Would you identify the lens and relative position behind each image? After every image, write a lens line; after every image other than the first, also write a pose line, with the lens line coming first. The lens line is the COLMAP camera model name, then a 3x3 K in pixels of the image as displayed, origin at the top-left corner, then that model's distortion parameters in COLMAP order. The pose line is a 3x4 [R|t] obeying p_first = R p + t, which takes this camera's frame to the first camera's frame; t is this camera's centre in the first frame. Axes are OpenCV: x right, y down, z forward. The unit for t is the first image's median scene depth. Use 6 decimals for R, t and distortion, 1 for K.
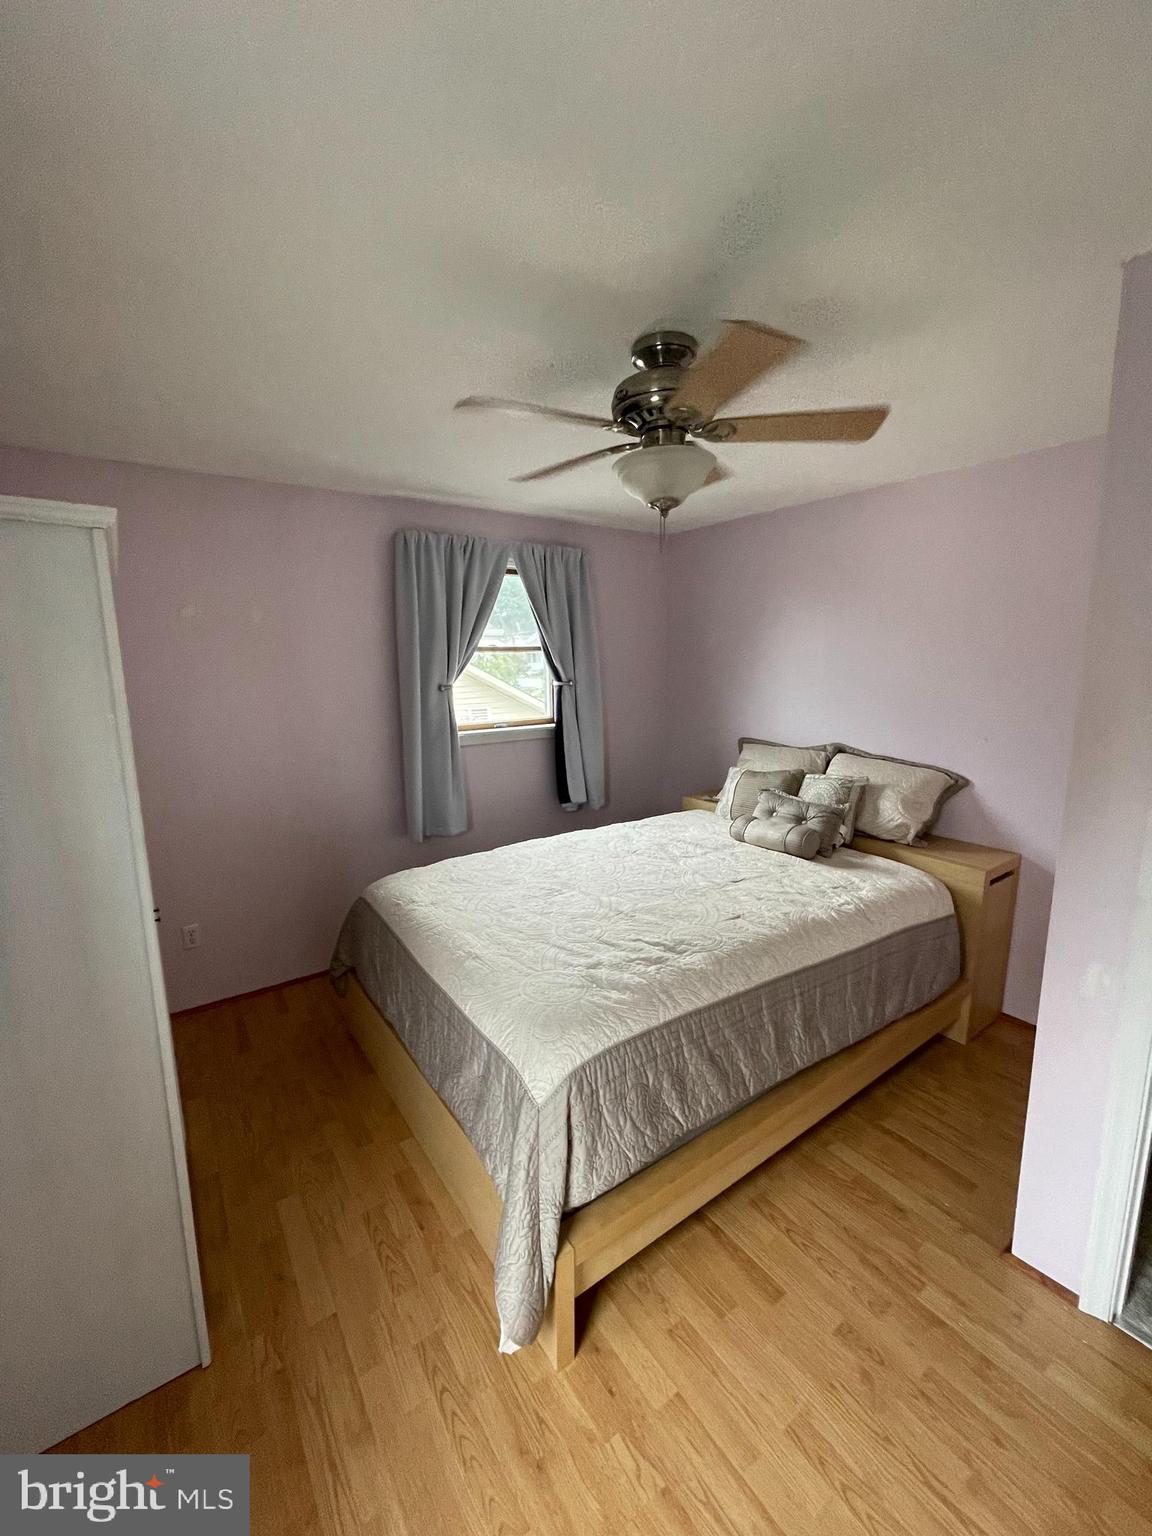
lens RADIAL K [[617.3, 0, 570.8], [0, 617.3, 762.5], [0, 0, 1]] dist [-0.001493, -0.000289]
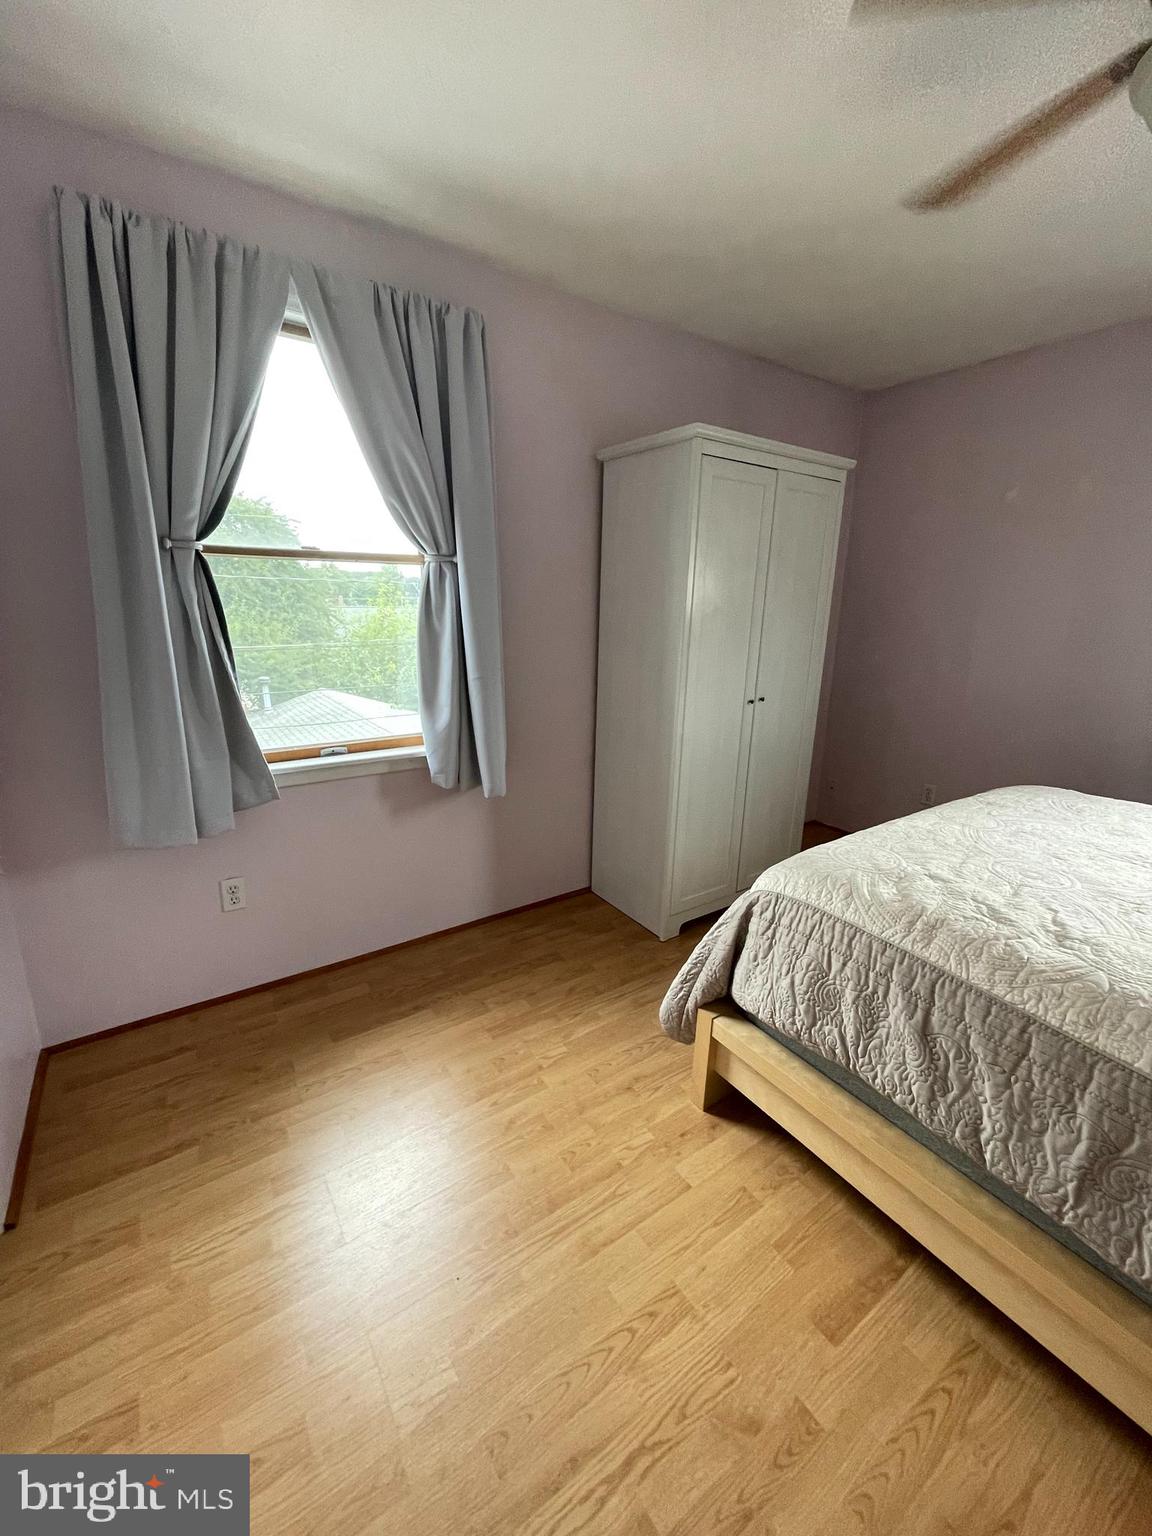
lens RADIAL K [[617.3, 0, 571.0], [0, 617.3, 768.3], [0, 0, 1]] dist [-0.001493, -0.000289]
pose [[-0.023196, 0.276847, -0.960634, 0.862610], [-0.185269, 0.943058, 0.276255, 0.070474], [0.982414, 0.184384, 0.029416, 0.541664]]
